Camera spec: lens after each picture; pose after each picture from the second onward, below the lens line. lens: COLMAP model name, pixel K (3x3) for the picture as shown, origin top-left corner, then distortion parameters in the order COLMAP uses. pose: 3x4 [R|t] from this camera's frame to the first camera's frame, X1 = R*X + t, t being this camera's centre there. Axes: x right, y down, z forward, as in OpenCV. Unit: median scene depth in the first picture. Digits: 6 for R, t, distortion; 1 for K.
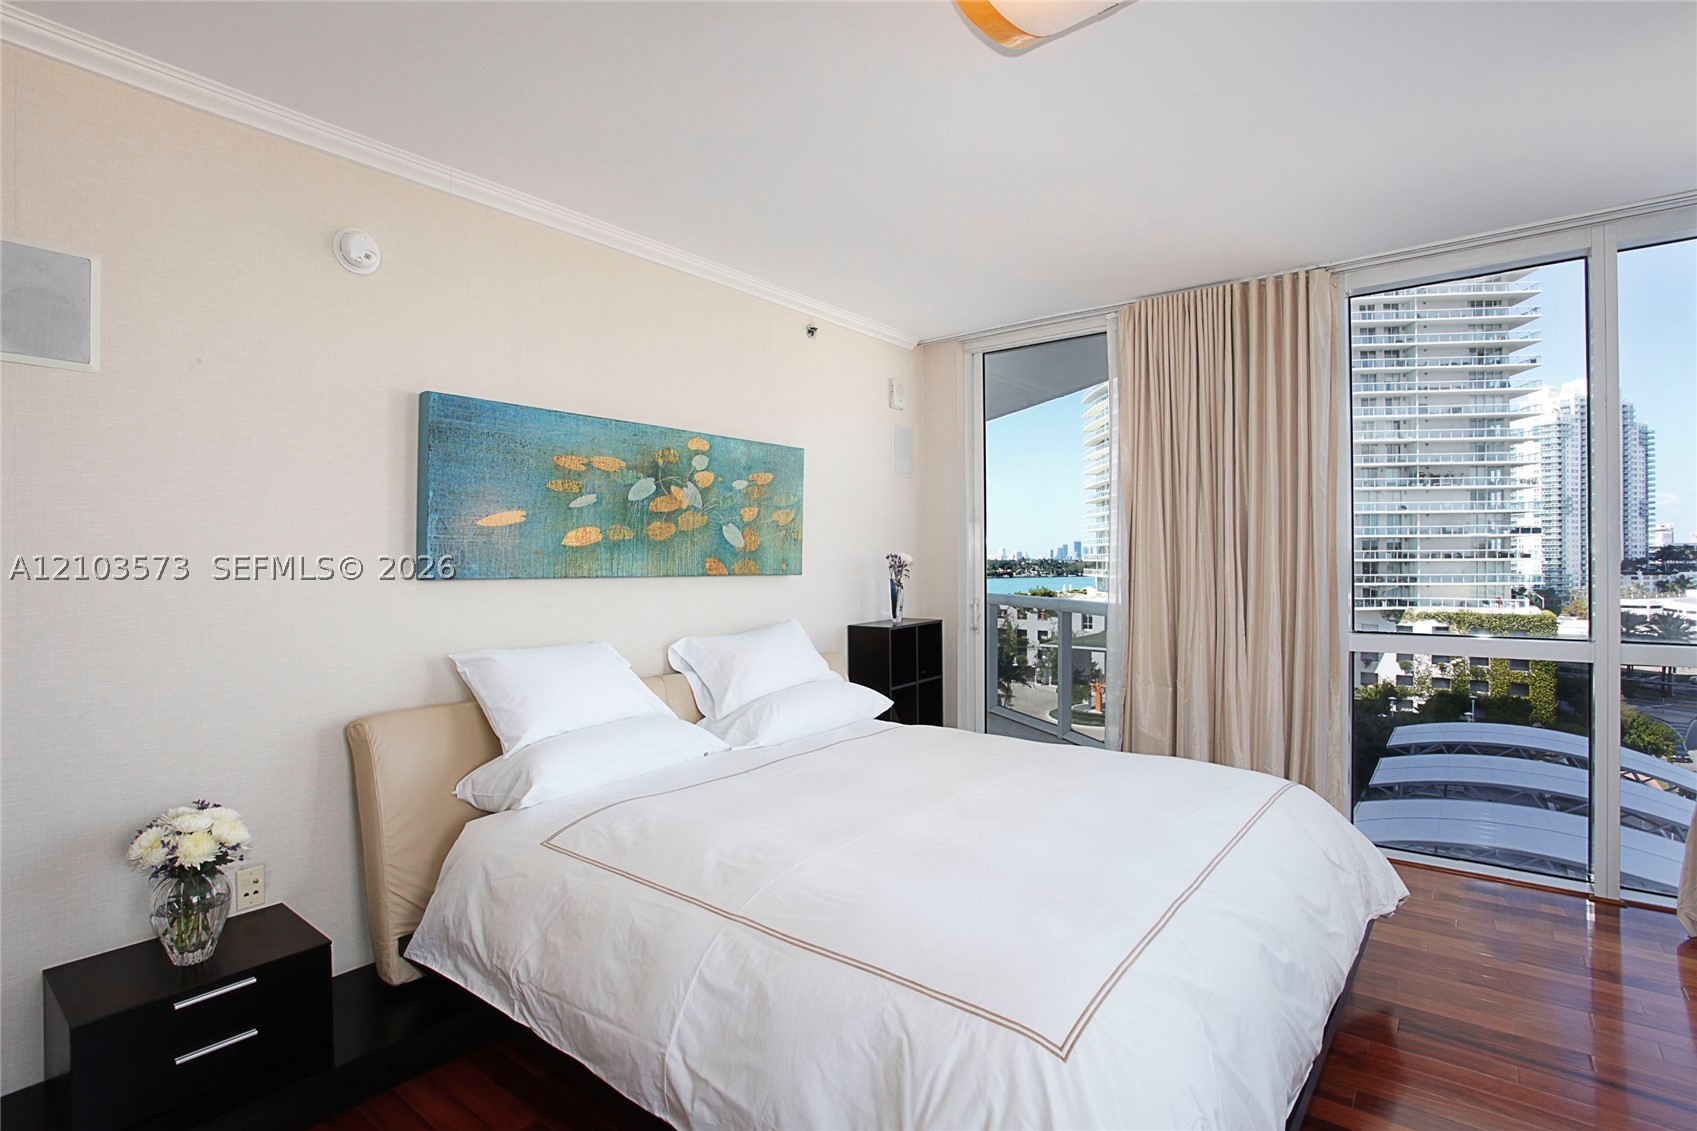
lens RADIAL K [[843.2, 0, 848.5], [0, 843.2, 565.5], [0, 0, 1]] dist [-0.027910, 0.001265]
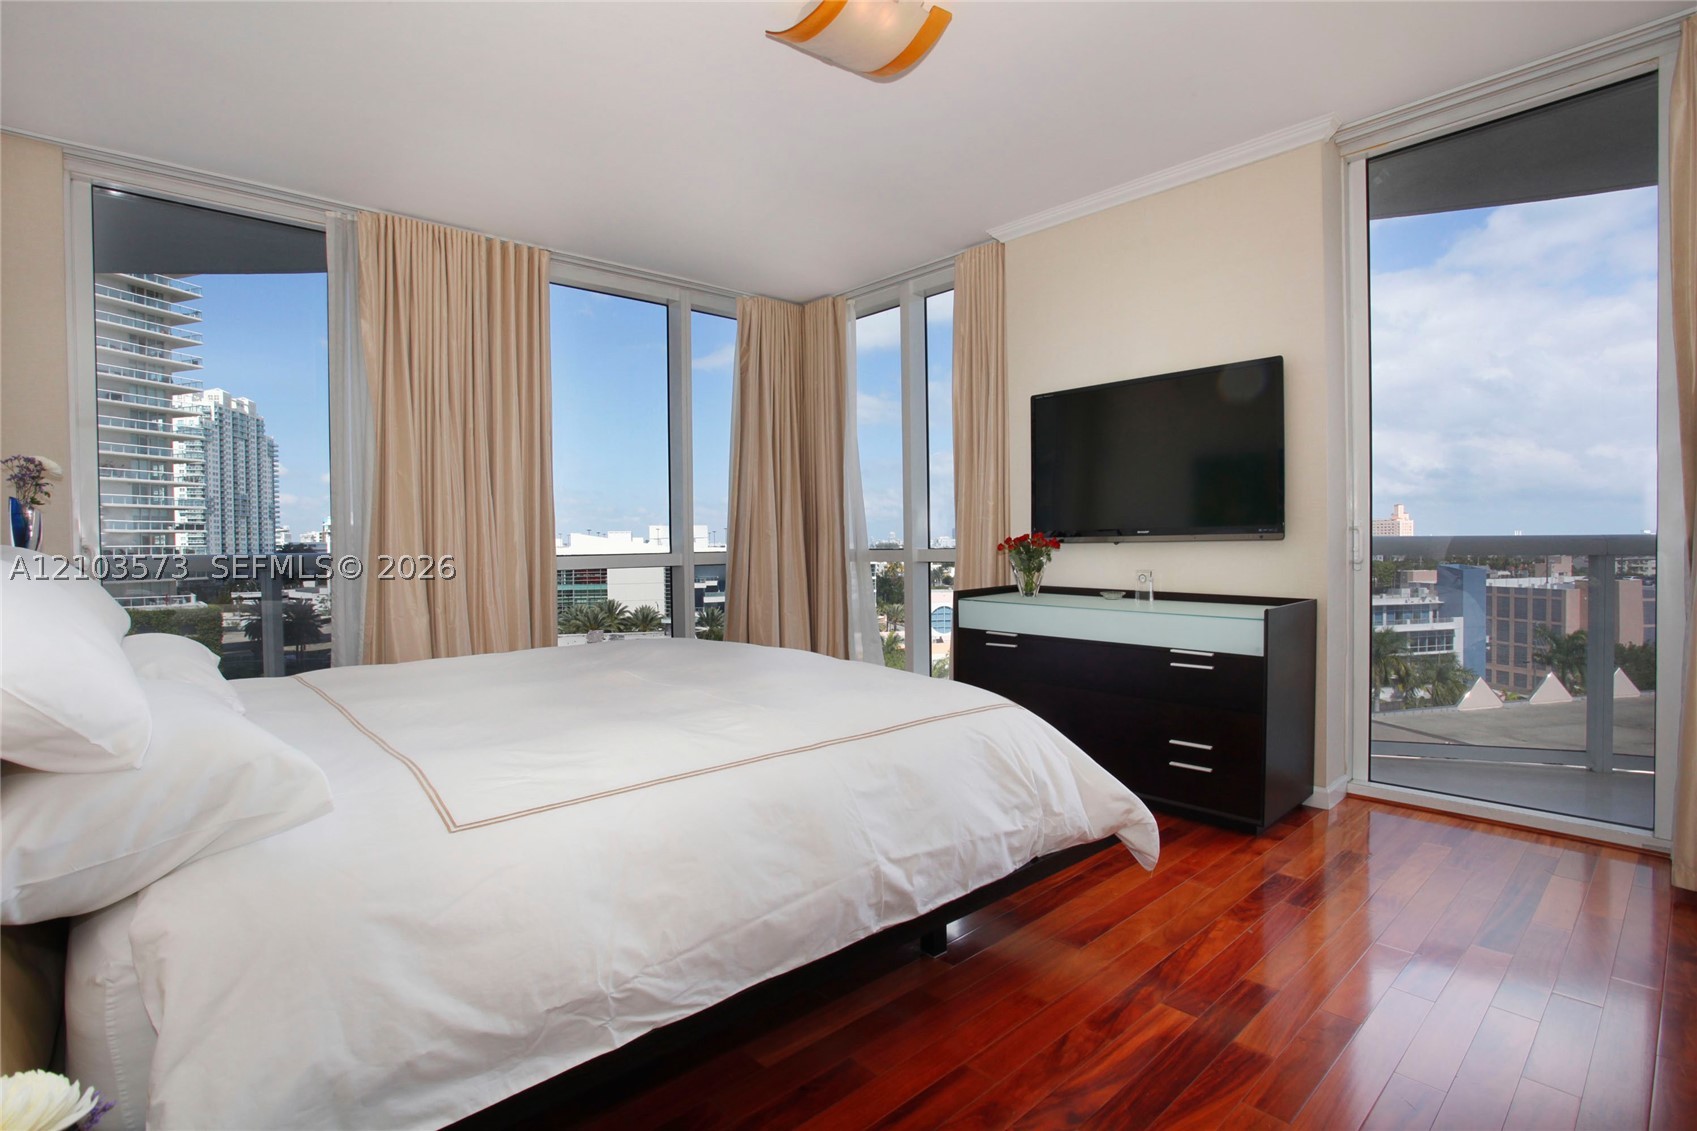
lens RADIAL K [[843.2, 0, 848.5], [0, 843.2, 565.5], [0, 0, 1]] dist [-0.027910, 0.001265]
pose [[0.135995, -0.015591, 0.990587, -0.081753], [0.025503, 0.999600, 0.012231, 0.013155], [-0.990381, 0.023600, 0.136338, 0.057983]]
